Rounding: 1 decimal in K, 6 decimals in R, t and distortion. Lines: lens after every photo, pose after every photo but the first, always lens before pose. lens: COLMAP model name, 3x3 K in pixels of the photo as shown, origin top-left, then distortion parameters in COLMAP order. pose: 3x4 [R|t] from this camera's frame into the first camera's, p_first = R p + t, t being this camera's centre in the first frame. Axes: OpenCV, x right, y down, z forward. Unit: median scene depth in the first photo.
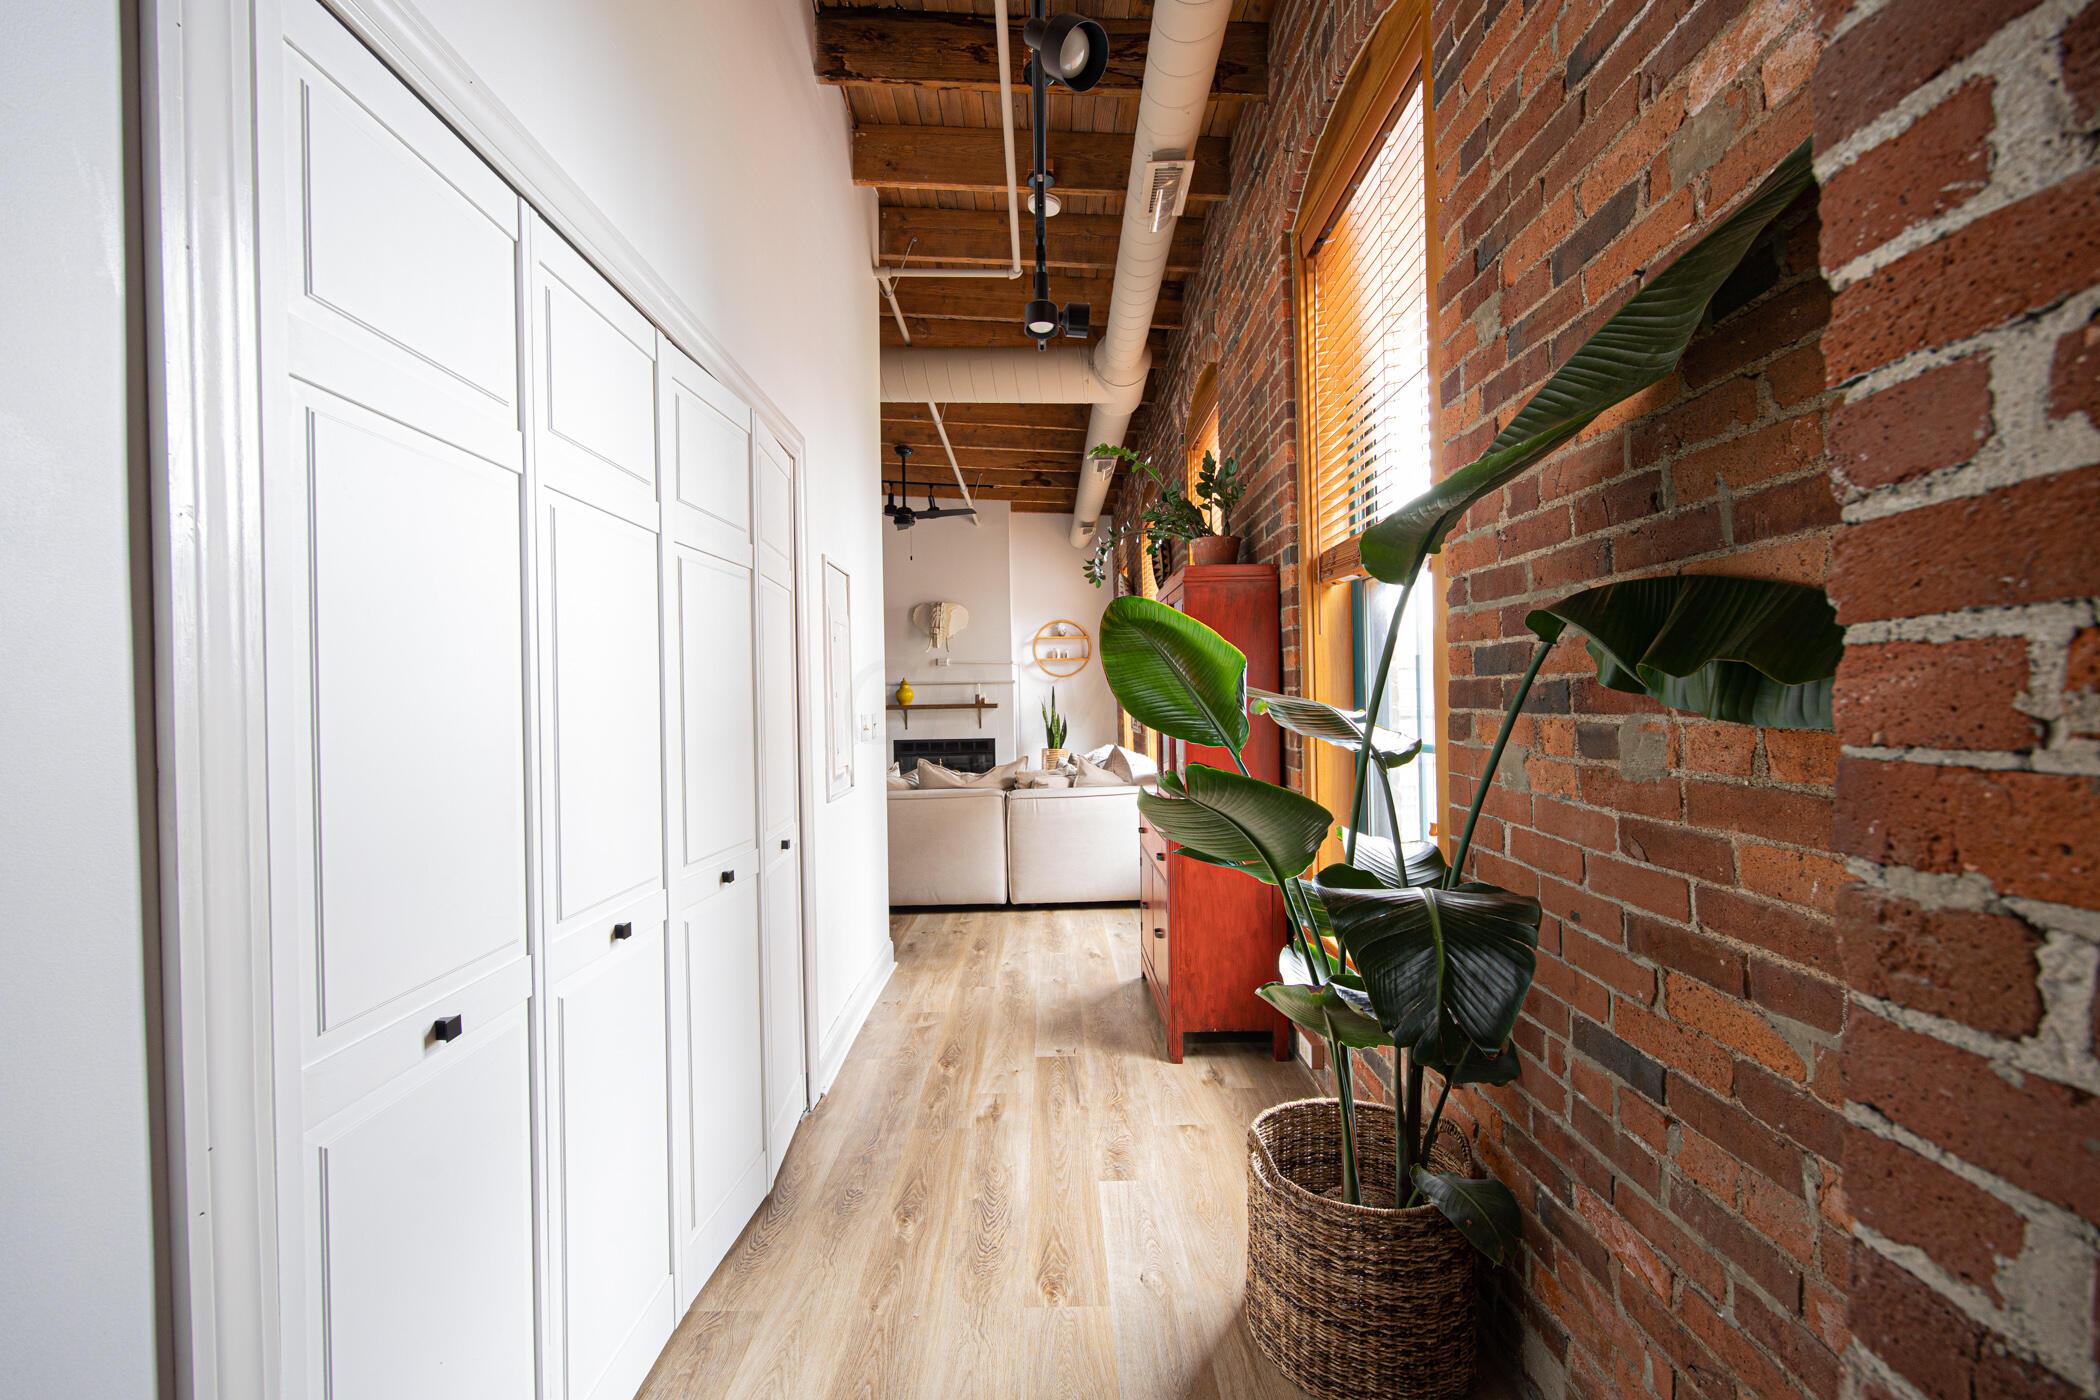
lens RADIAL K [[835.1, 0, 1051.6], [0, 835.1, 693.4], [0, 0, 1]] dist [-0.003568, -0.000943]
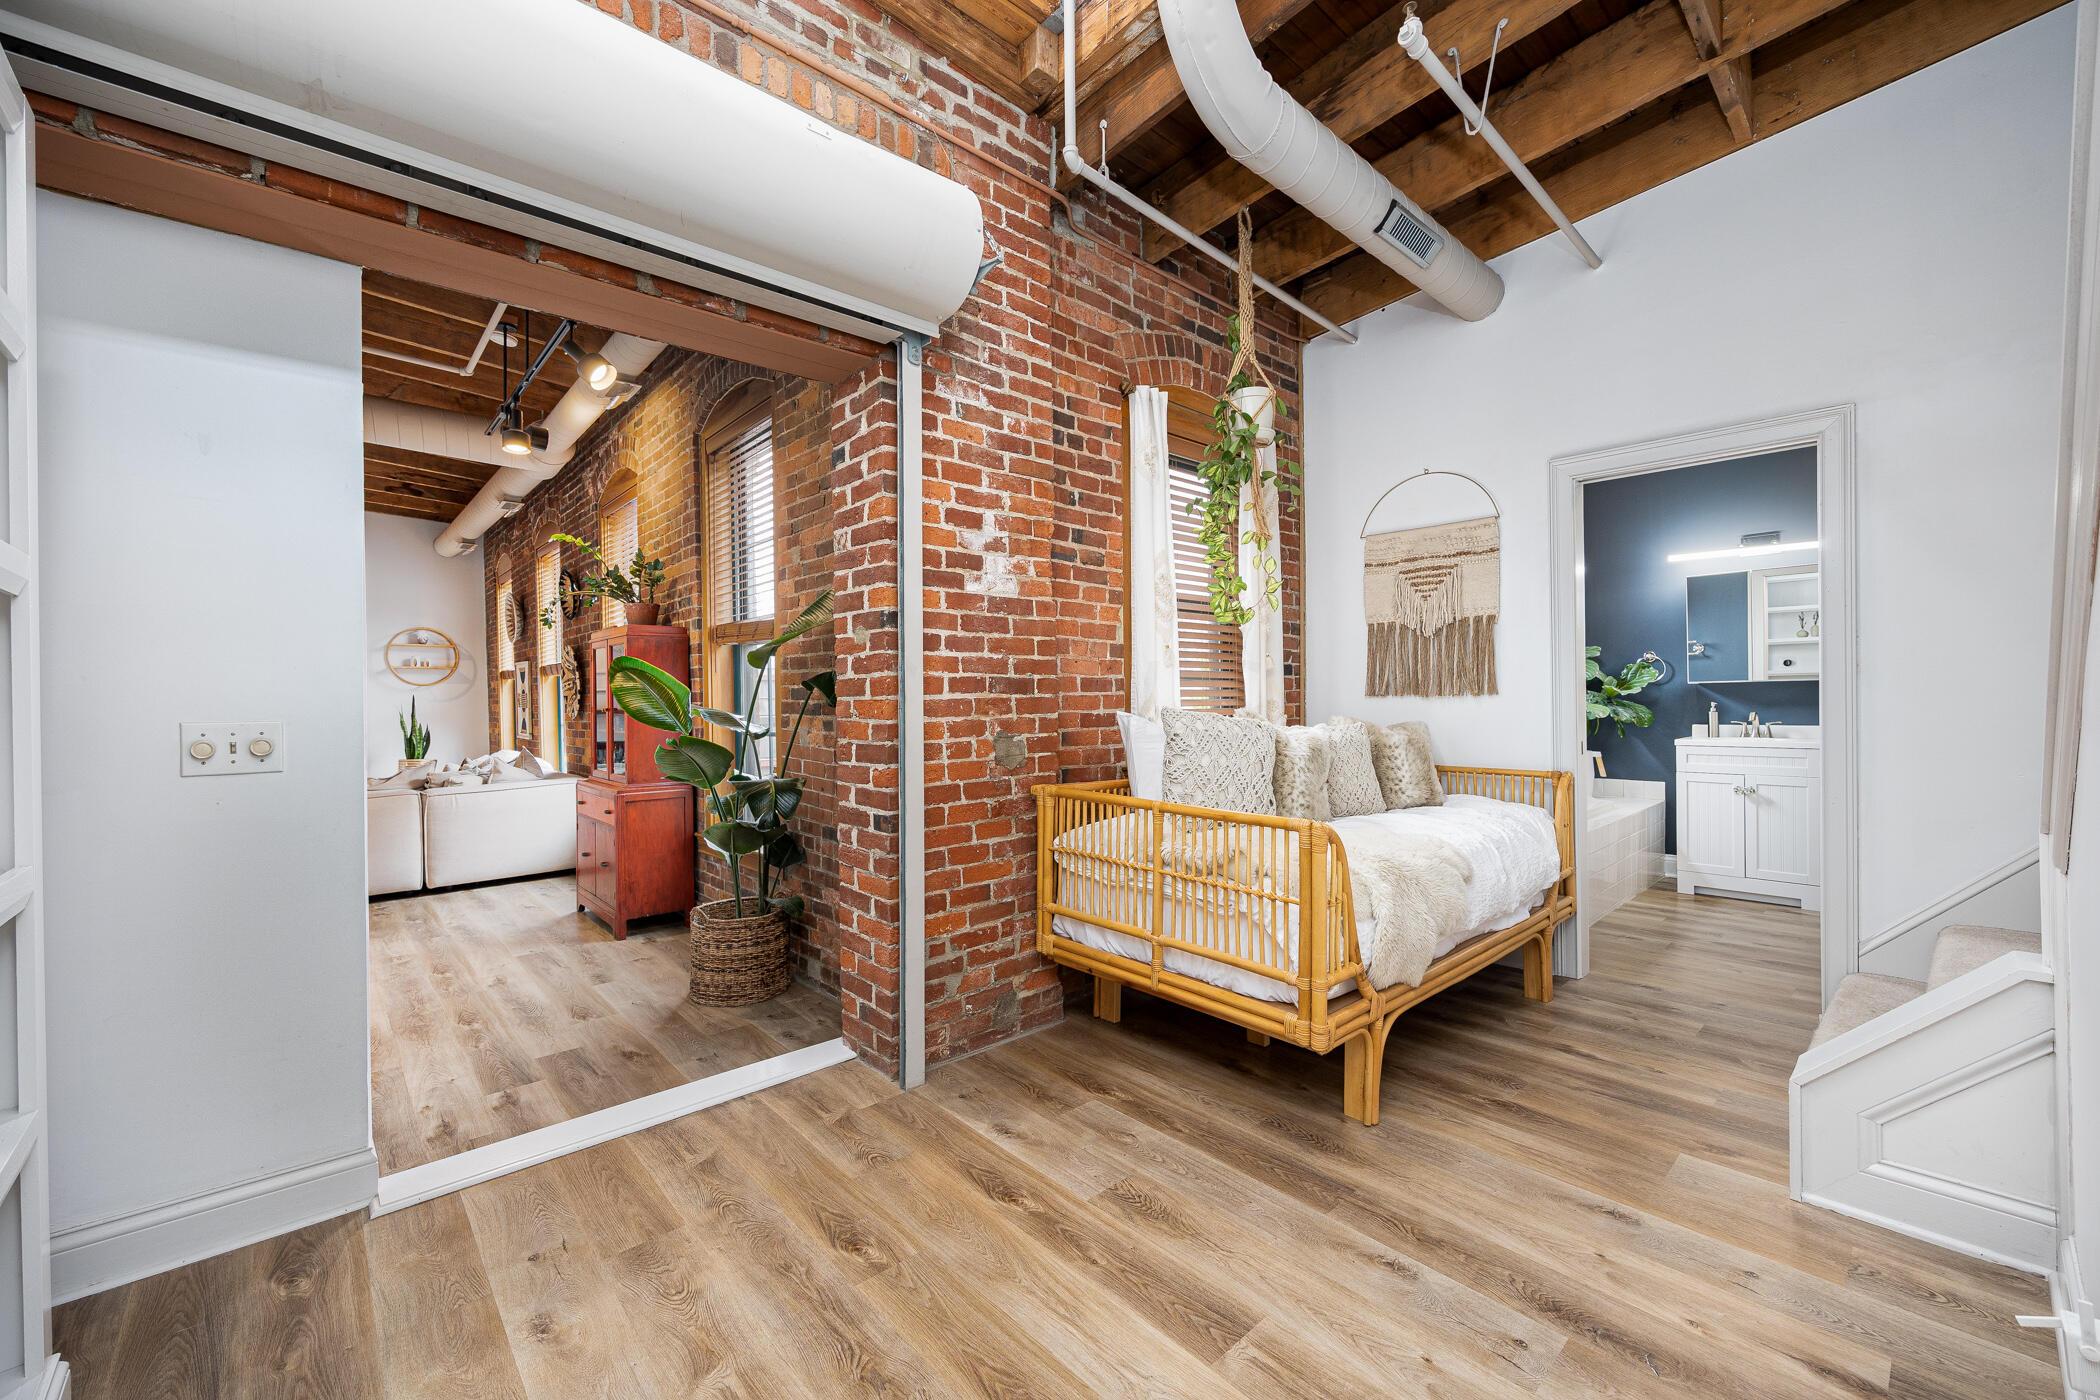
lens RADIAL K [[835.1, 0, 1039.0], [0, 835.1, 705.6], [0, 0, 1]] dist [-0.003568, -0.000943]
pose [[0.751989, 0.001225, 0.659174, -0.309730], [-0.004701, 0.999983, 0.003505, -0.010634], [-0.659159, -0.005735, 0.751982, -0.734803]]
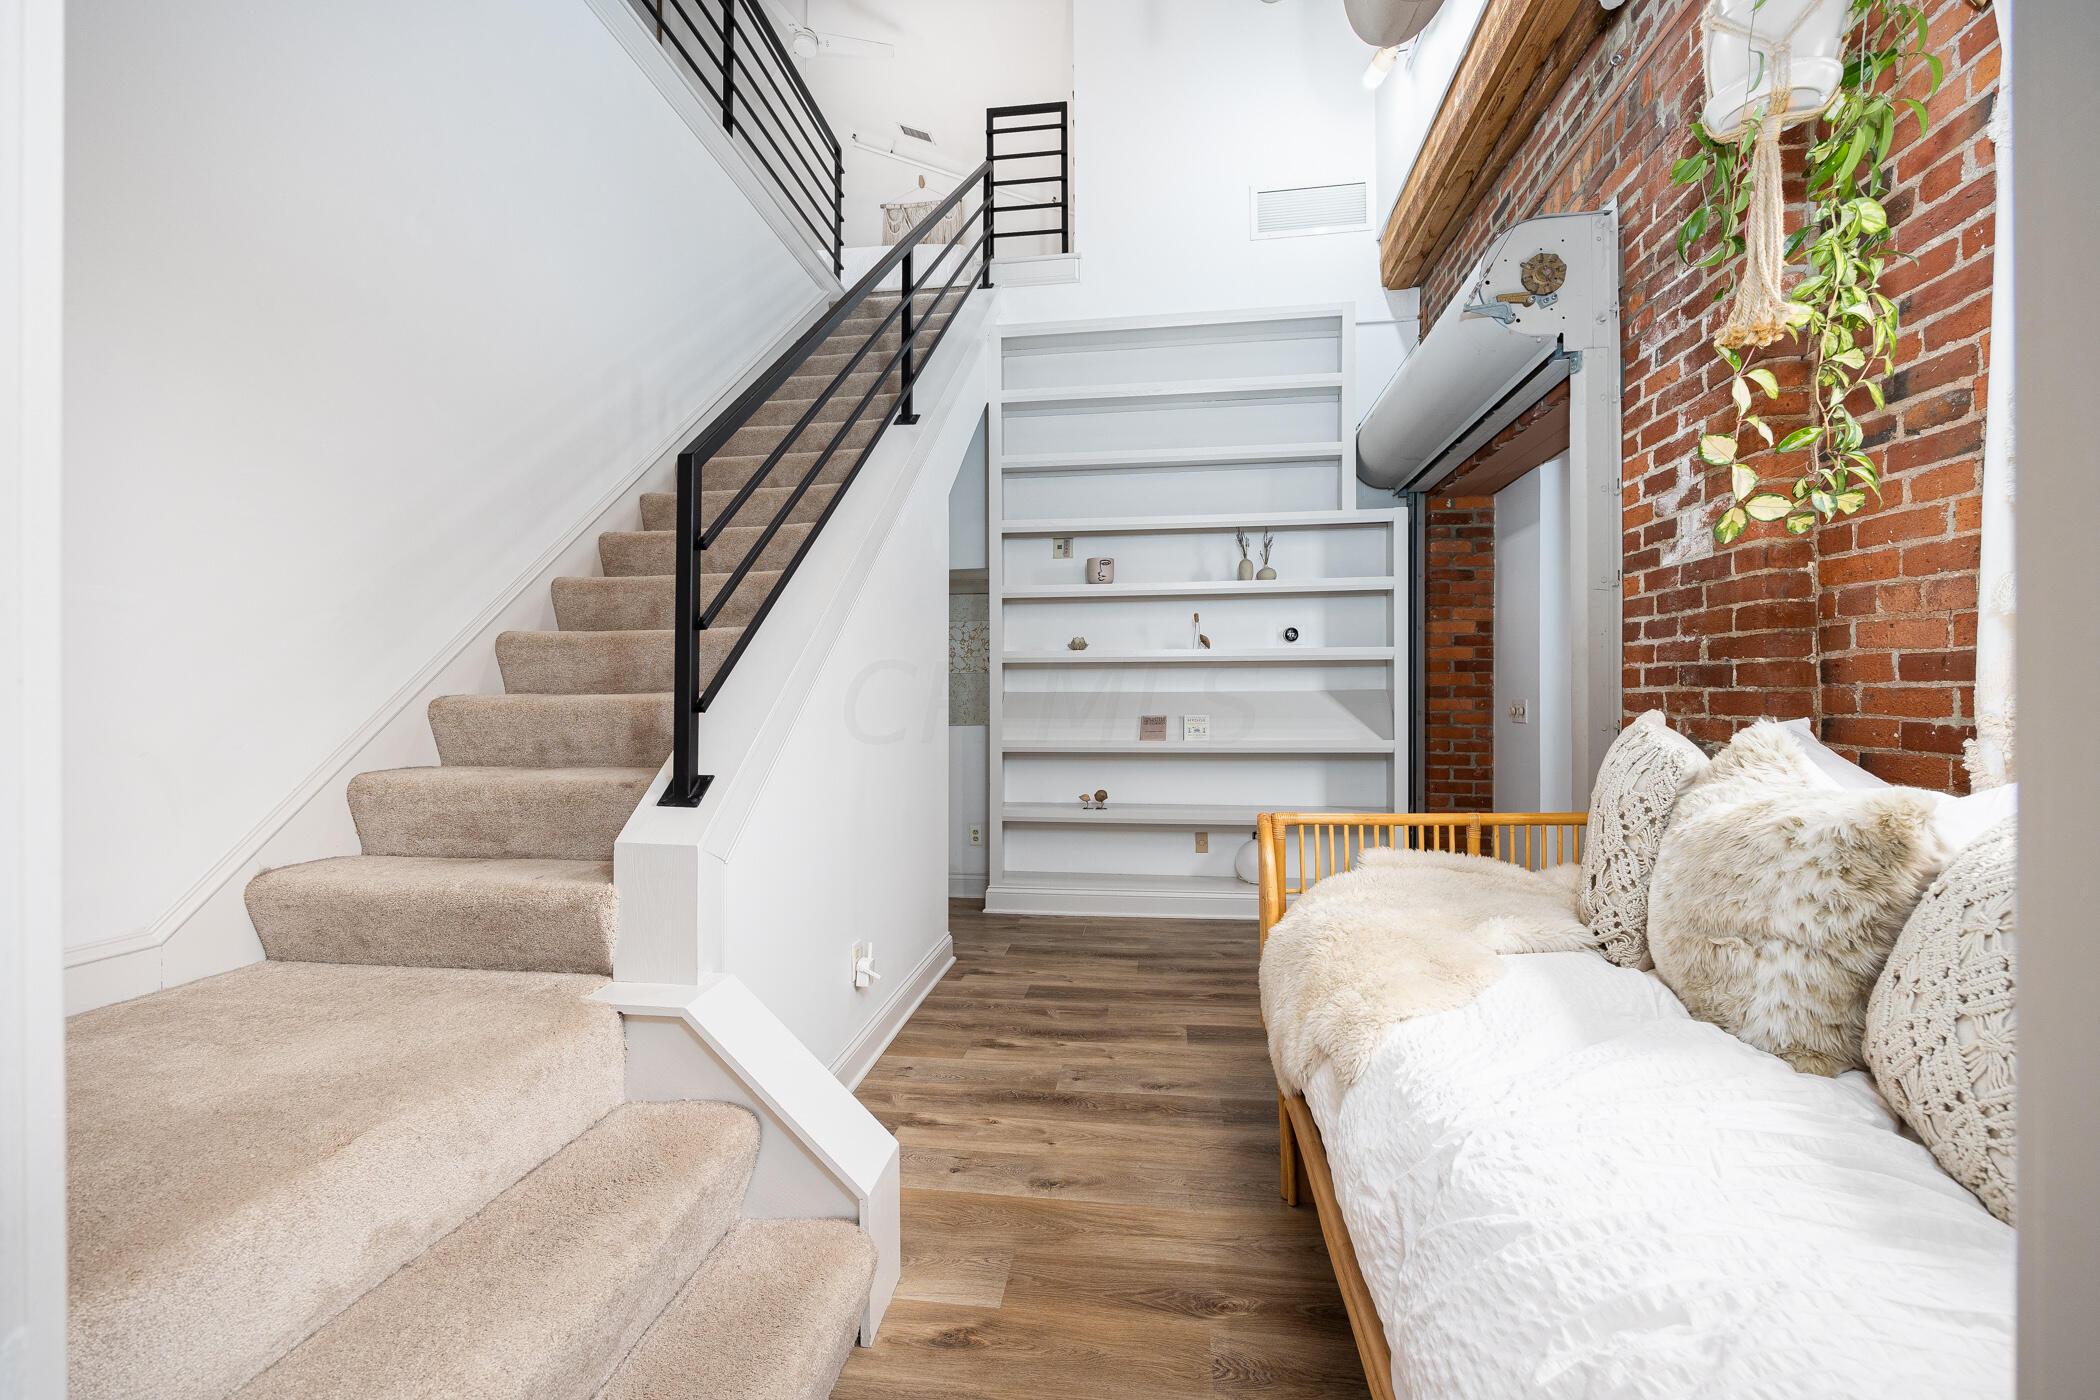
lens RADIAL K [[835.1, 0, 1050.2], [0, 835.1, 700.6], [0, 0, 1]] dist [-0.003568, -0.000943]
pose [[-0.141959, 0.025028, -0.989556, 2.030084], [0.015736, 0.999611, 0.023025, -0.049843], [0.989747, -0.012303, -0.142298, -0.257941]]
